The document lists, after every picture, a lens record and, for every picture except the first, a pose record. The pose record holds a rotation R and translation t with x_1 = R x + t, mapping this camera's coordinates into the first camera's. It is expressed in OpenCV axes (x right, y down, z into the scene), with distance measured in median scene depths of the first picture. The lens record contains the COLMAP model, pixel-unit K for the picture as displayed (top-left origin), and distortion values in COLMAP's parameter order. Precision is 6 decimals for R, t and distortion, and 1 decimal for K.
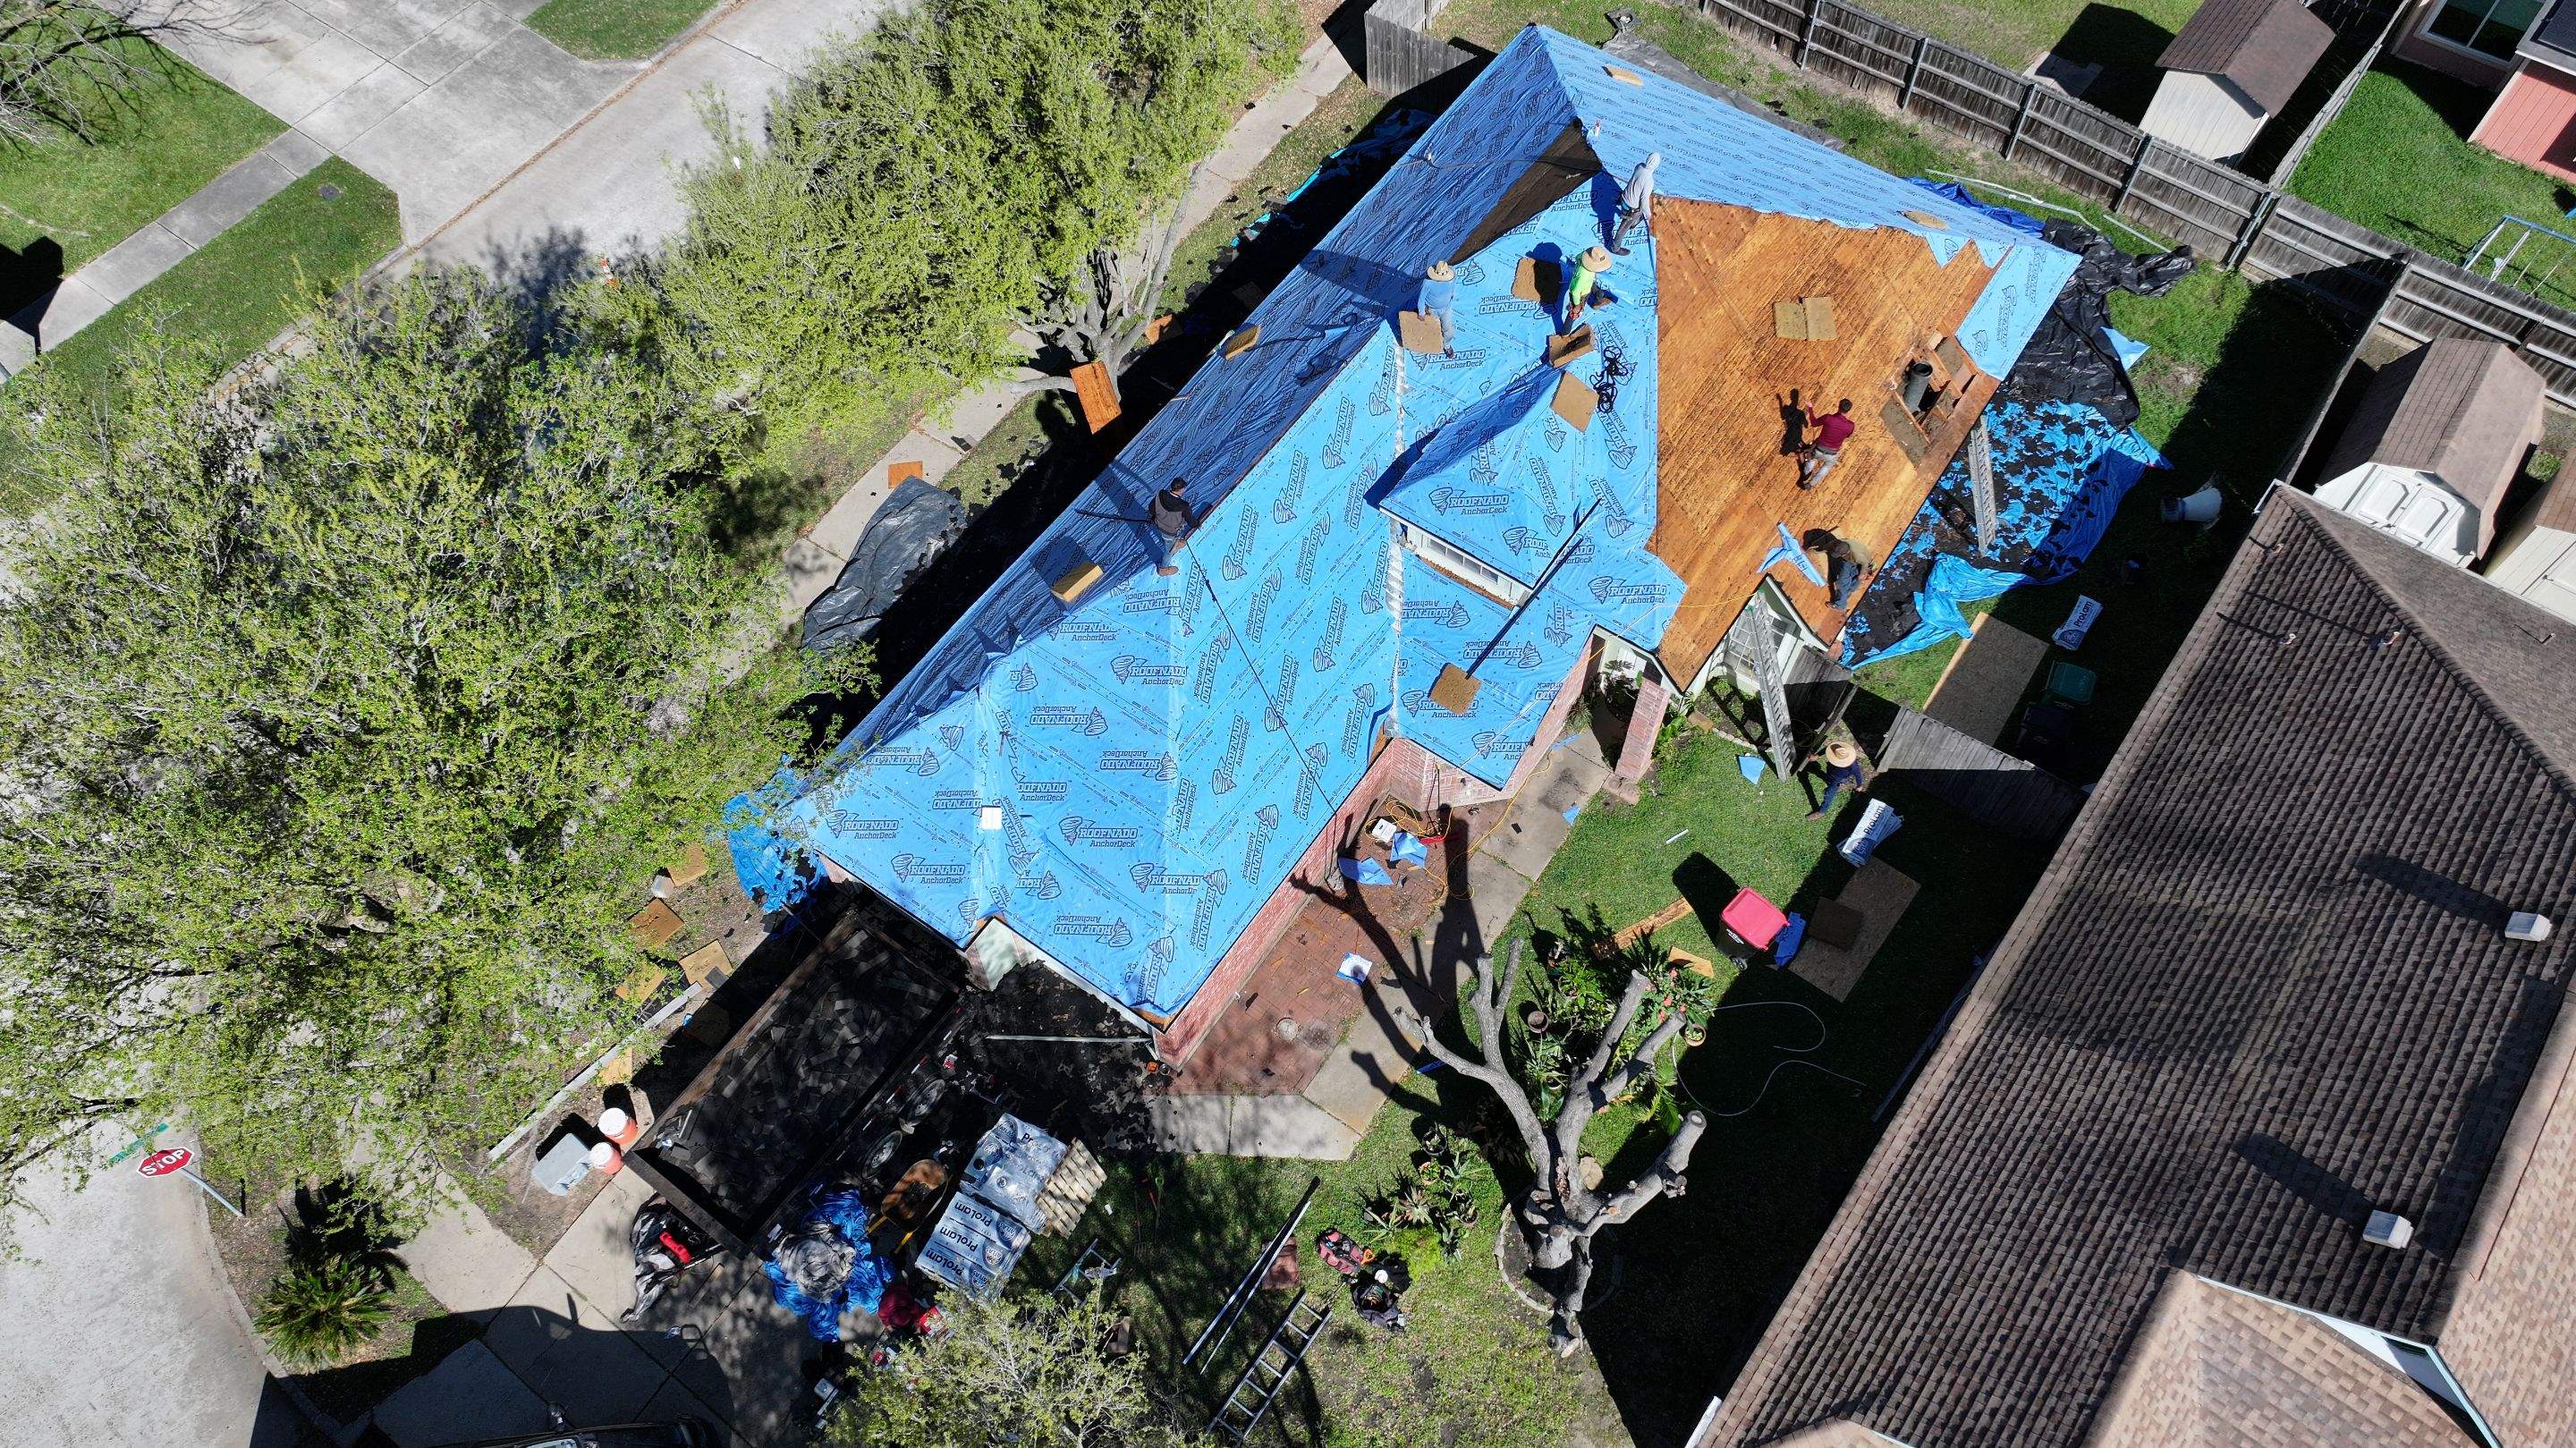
lens RADIAL K [[1800.0, 0, 1292.4], [0, 1800.0, 714.2], [0, 0, 1]] dist [-0.001200, 0.001751]
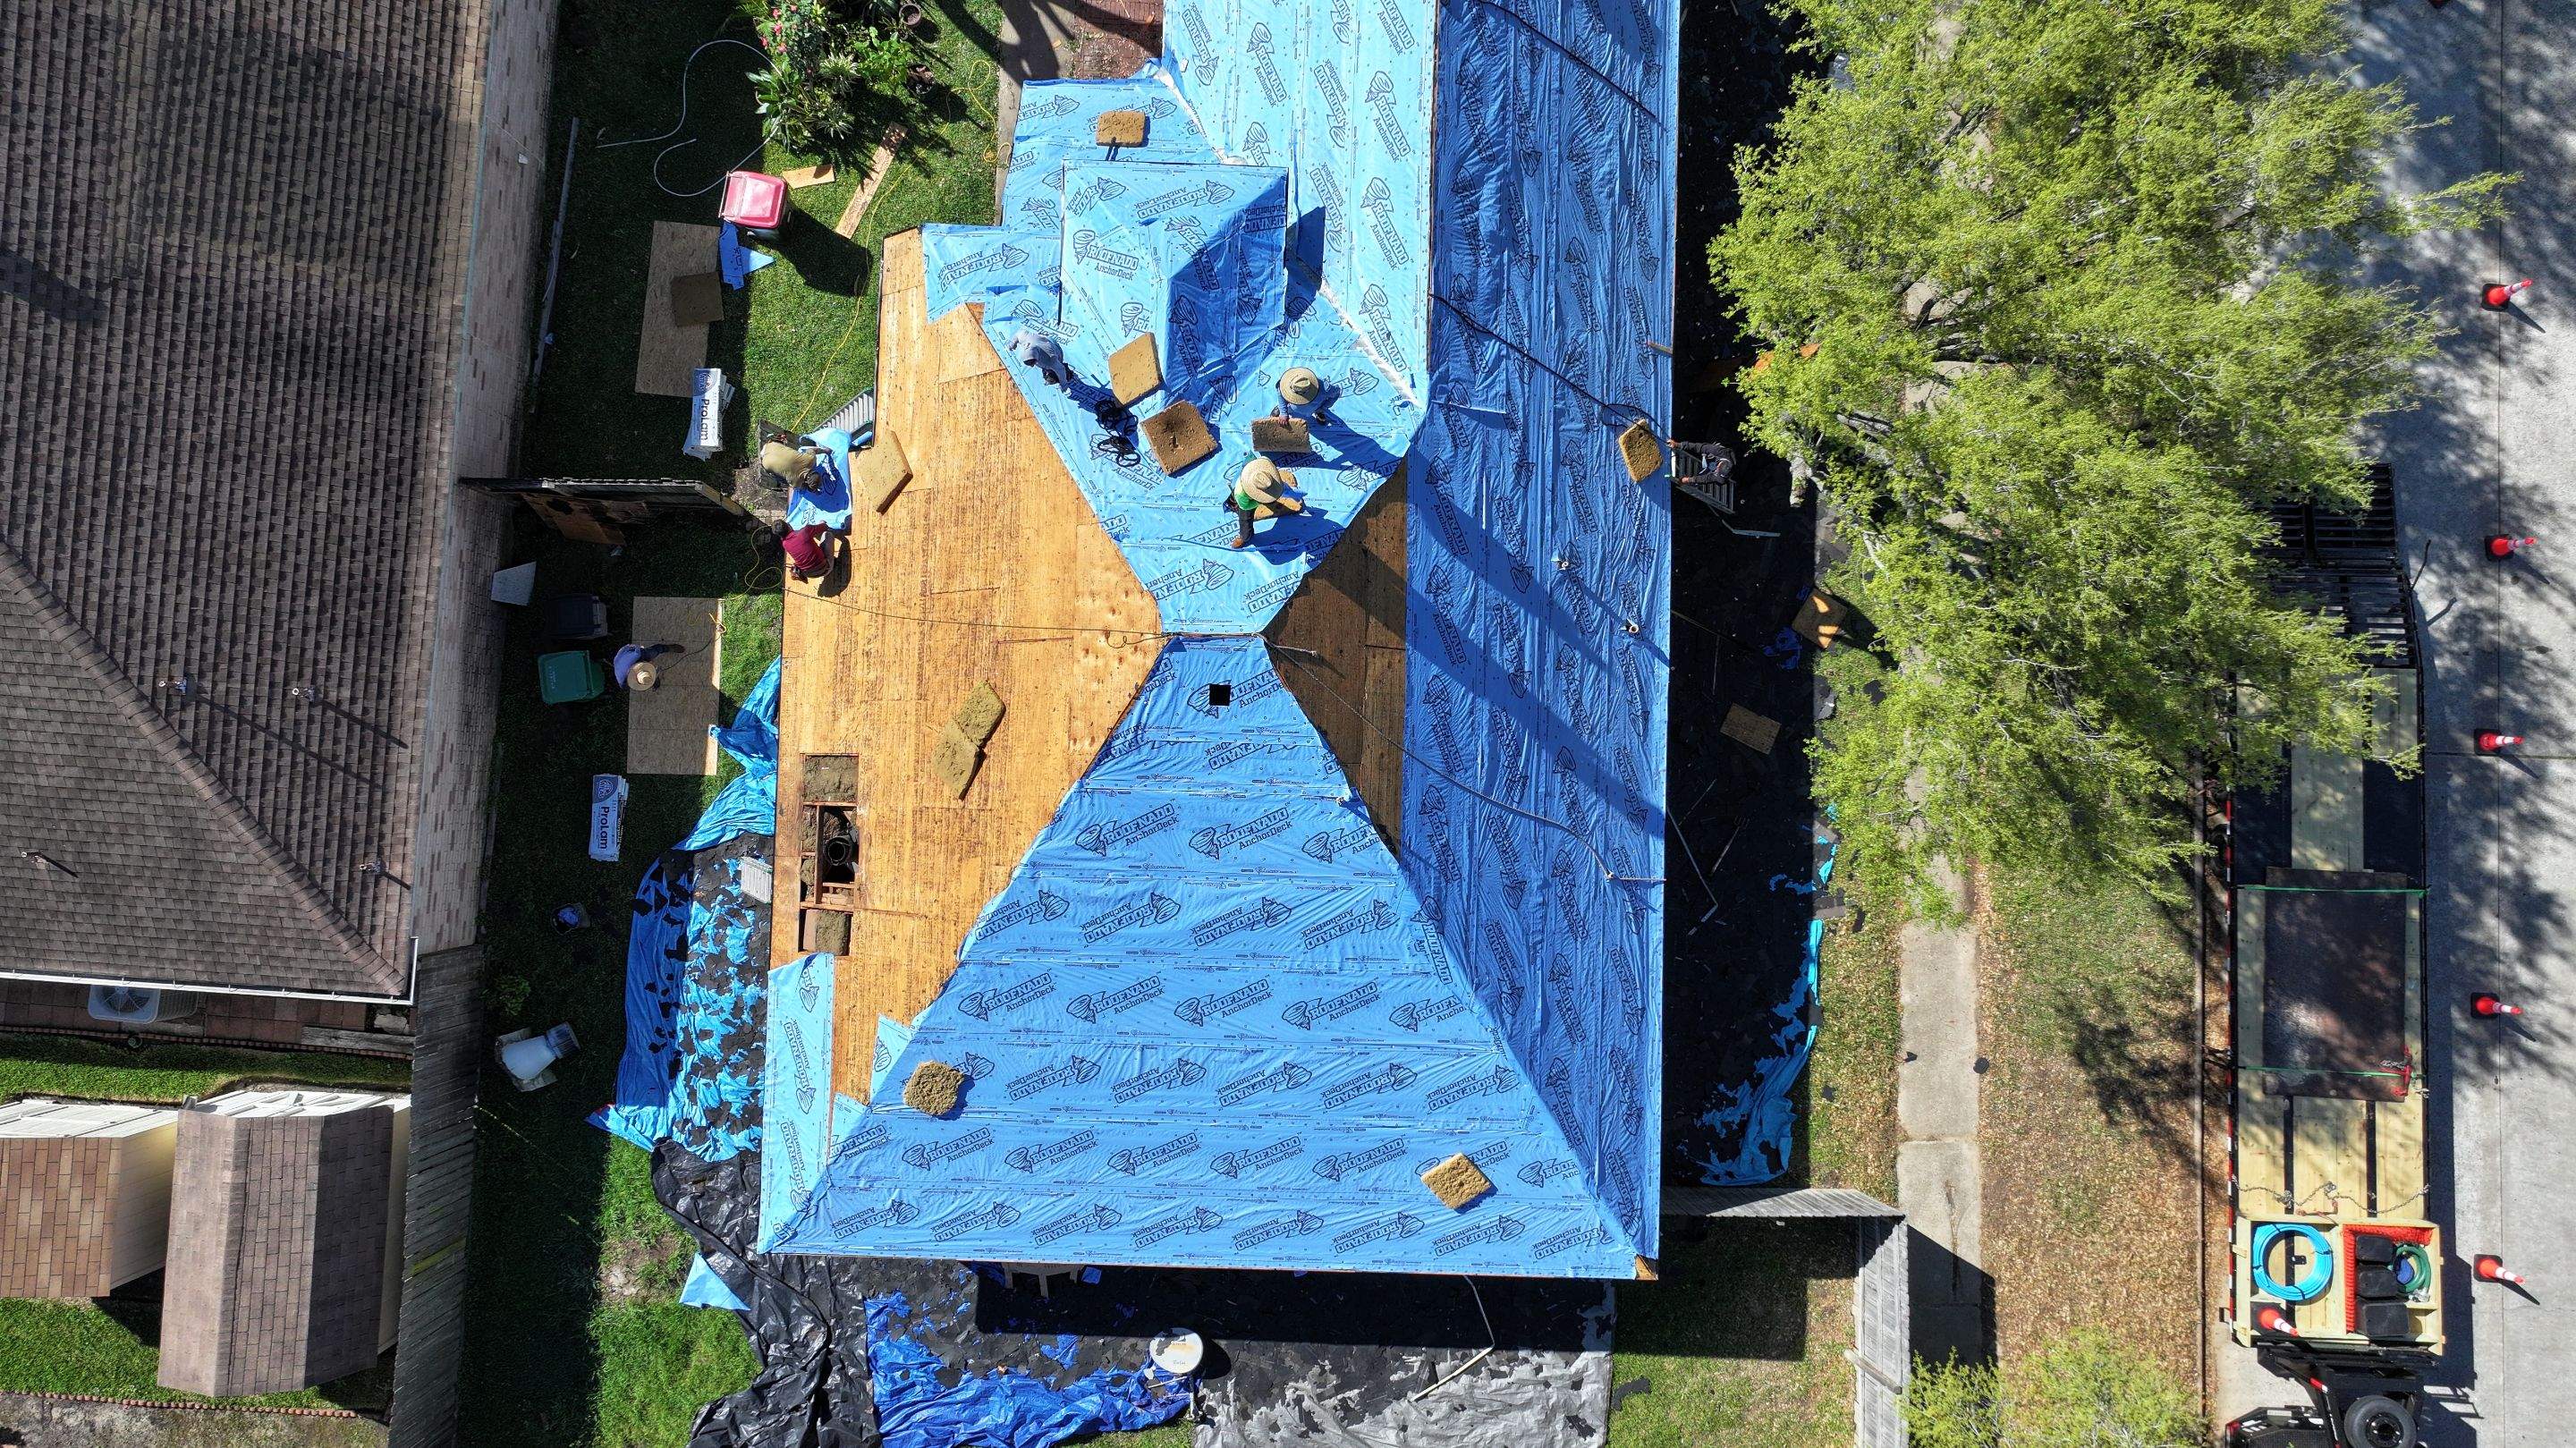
lens RADIAL K [[1800.0, 0, 1292.4], [0, 1800.0, 714.2], [0, 0, 1]] dist [-0.001200, 0.001751]
pose [[-0.836042, 0.547970, -0.027619, 0.169668], [-0.470855, -0.690727, 0.548810, -0.609408], [0.281654, 0.471832, 0.835491, 0.374464]]
